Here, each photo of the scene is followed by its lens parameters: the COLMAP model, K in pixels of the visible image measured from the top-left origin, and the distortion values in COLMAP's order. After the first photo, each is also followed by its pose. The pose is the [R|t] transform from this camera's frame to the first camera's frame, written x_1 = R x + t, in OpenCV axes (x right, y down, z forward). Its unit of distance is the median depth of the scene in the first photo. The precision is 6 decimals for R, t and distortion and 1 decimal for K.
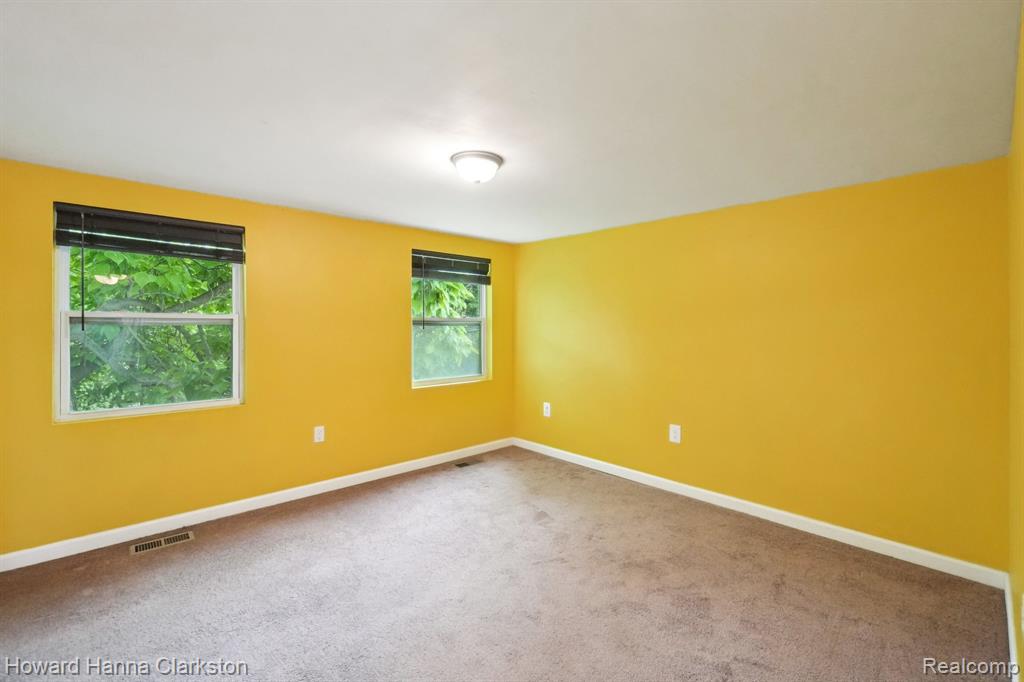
lens RADIAL K [[448.8, 0, 513.2], [0, 448.8, 327.8], [0, 0, 1]] dist [-0.002146, 0.000765]
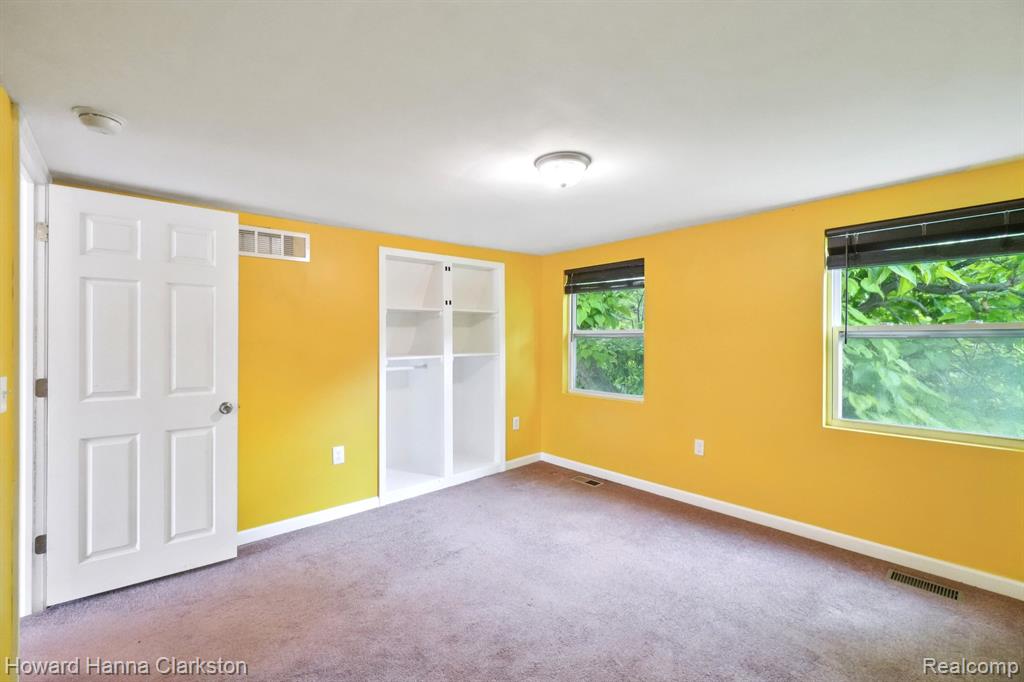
lens RADIAL K [[441.6, 0, 514.6], [0, 441.6, 338.4], [0, 0, 1]] dist [-0.002073, 0.000219]
pose [[-0.027331, 0.000371, -0.999626, 0.646637], [-0.003097, 0.999995, 0.000456, -0.005545], [0.999622, 0.003108, -0.027330, 0.708498]]
